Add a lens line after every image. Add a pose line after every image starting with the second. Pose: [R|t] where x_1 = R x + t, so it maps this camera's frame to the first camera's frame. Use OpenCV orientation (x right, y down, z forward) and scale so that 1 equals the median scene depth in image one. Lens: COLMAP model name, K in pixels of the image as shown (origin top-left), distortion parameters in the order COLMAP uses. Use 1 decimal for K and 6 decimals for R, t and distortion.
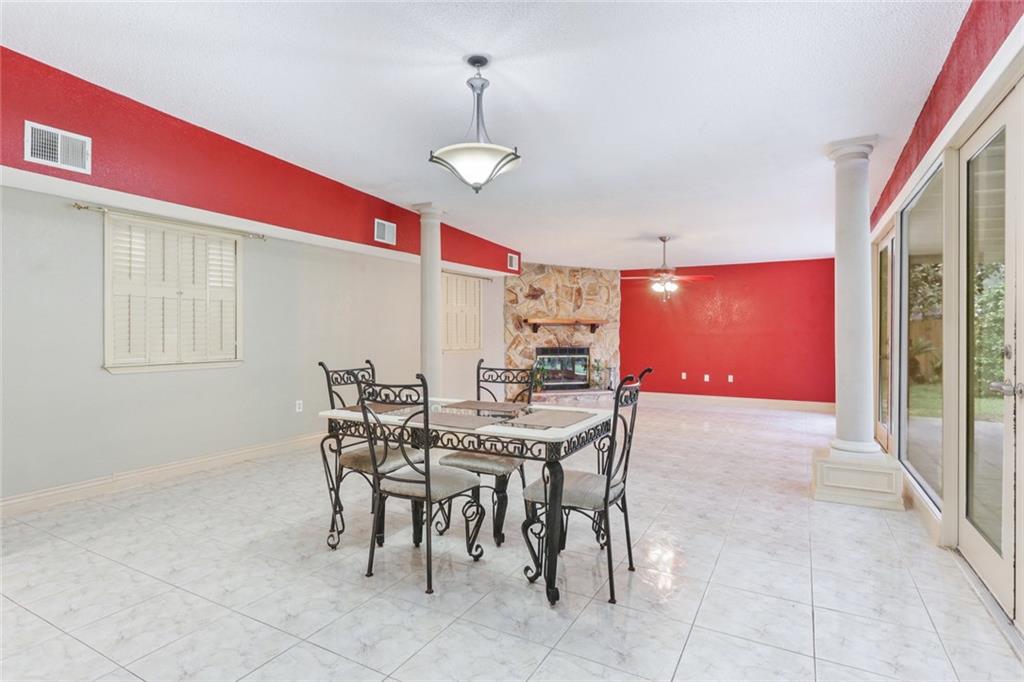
lens RADIAL K [[529.3, 0, 517.0], [0, 529.3, 323.9], [0, 0, 1]] dist [0.000723, -0.000264]
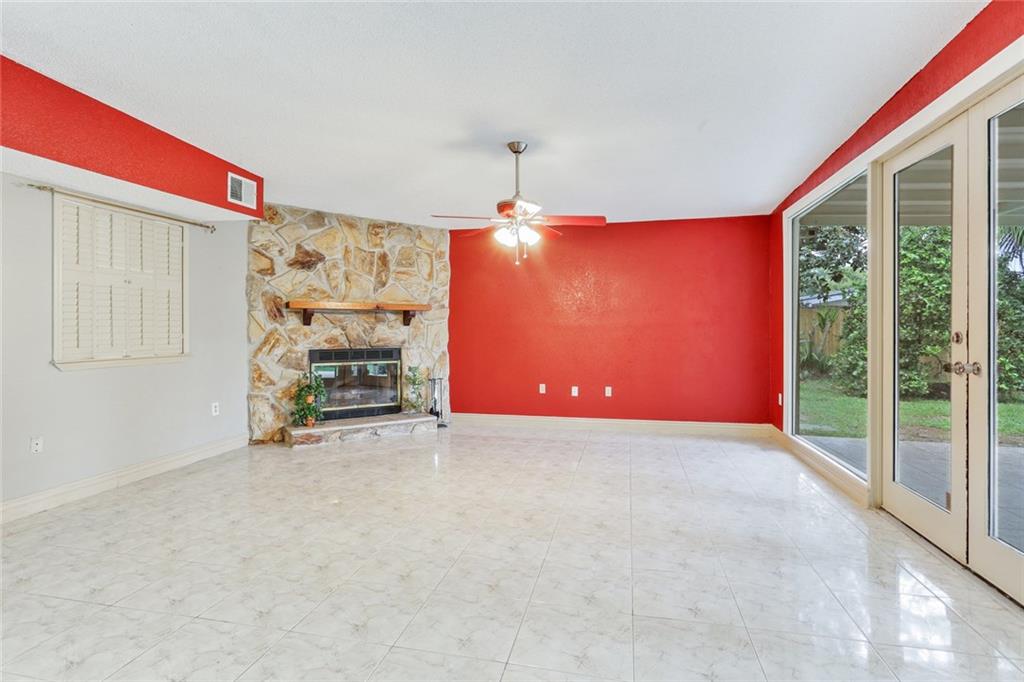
lens RADIAL K [[529.3, 0, 517.0], [0, 529.3, 323.9], [0, 0, 1]] dist [0.000723, -0.000264]
pose [[0.956065, -0.003418, 0.293134, 0.084779], [-0.001396, 0.999868, 0.016212, 0.005187], [-0.293150, -0.015909, 0.955934, 0.356218]]
